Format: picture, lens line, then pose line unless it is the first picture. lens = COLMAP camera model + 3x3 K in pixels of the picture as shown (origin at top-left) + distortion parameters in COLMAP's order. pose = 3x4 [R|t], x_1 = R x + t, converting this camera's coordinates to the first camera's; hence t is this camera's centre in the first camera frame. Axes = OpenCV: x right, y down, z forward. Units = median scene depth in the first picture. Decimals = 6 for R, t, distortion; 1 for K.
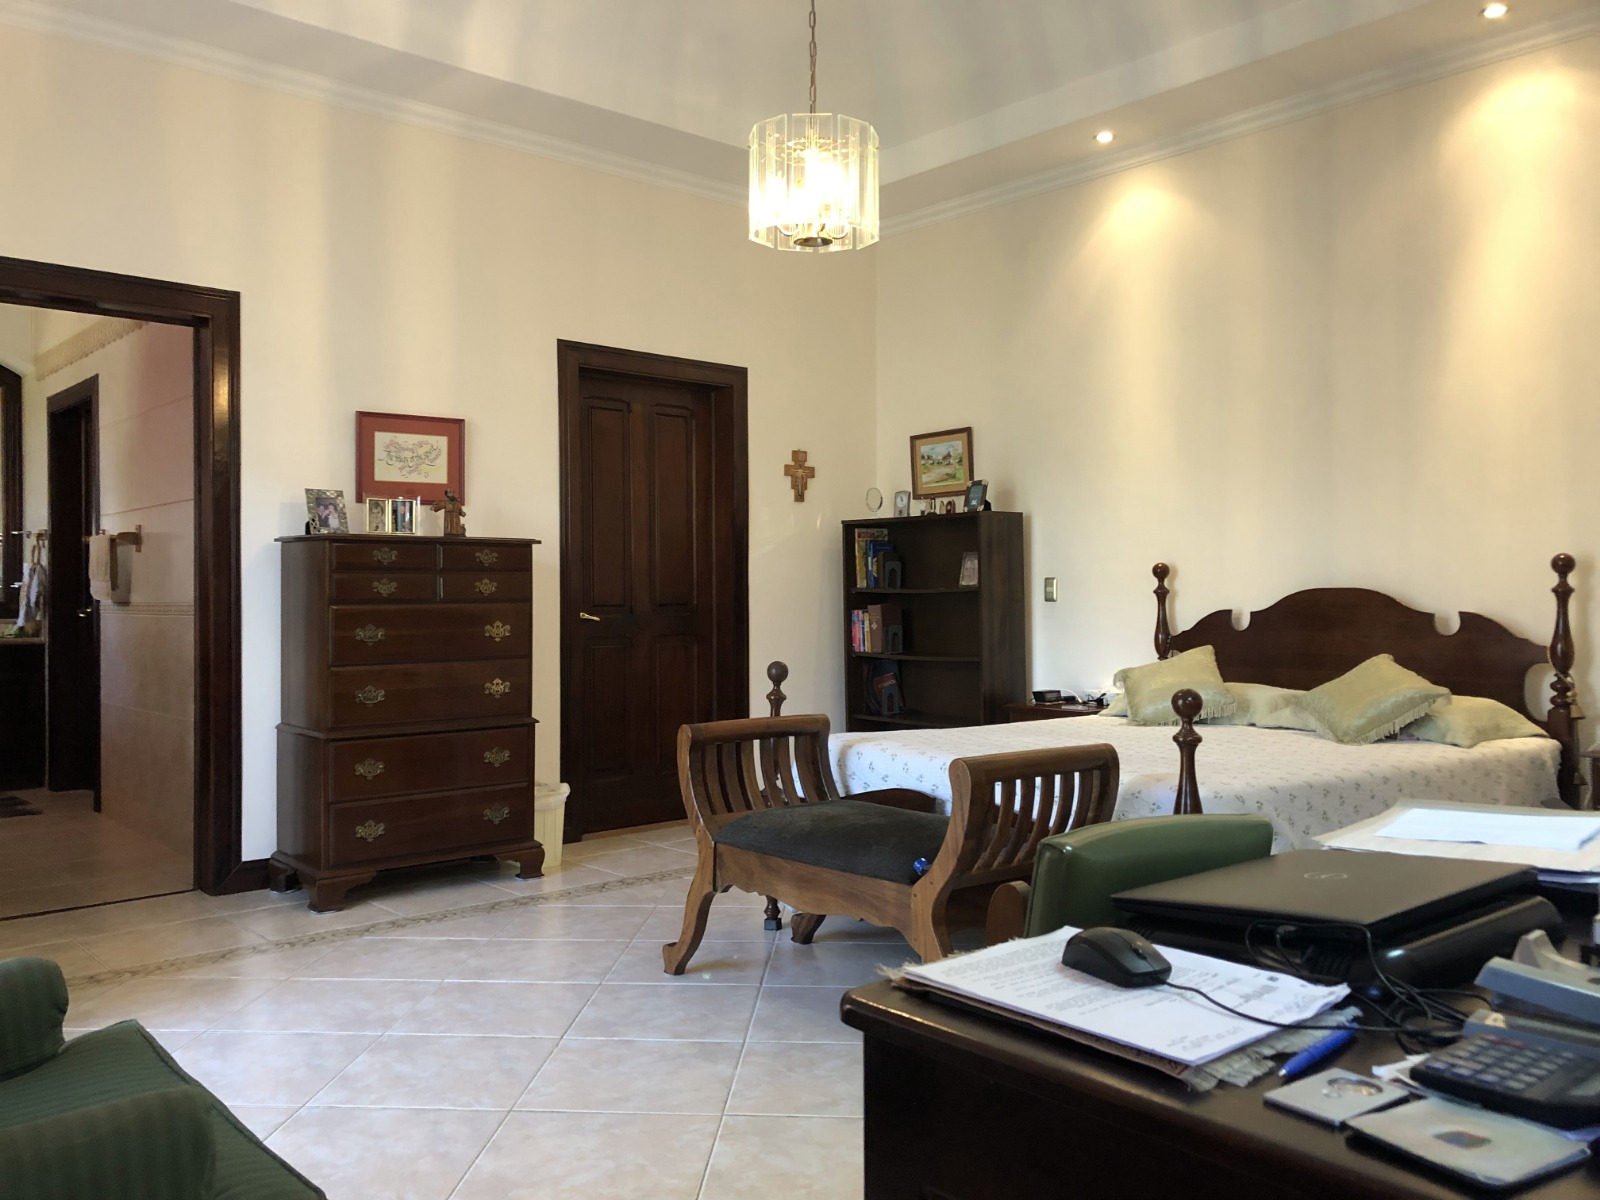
lens RADIAL K [[1313.0, 0, 803.7], [0, 1313.0, 598.7], [0, 0, 1]] dist [0.014816, -0.019435]
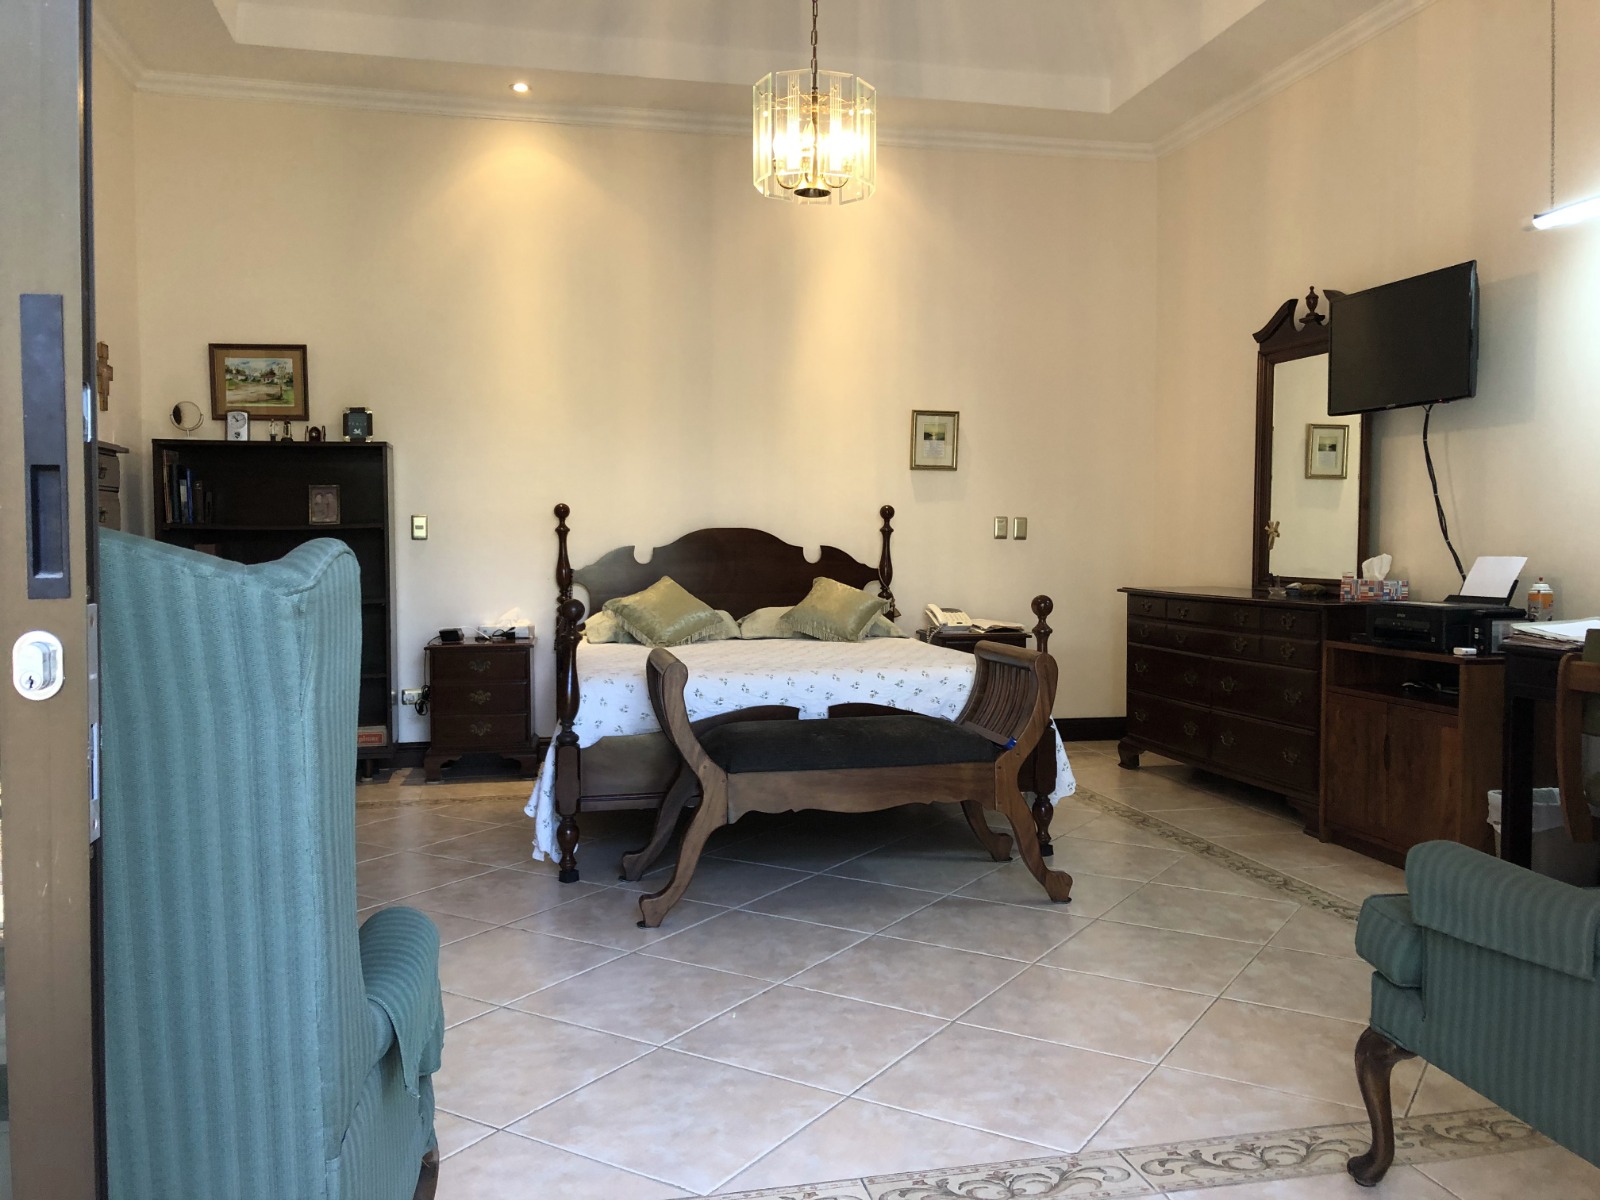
lens RADIAL K [[1313.0, 0, 805.6], [0, 1313.0, 601.9], [0, 0, 1]] dist [0.014816, -0.019435]
pose [[0.466584, -0.040071, 0.883569, -0.603104], [0.002272, 0.999024, 0.044108, 0.006862], [-0.884474, -0.018573, 0.466219, 0.320164]]
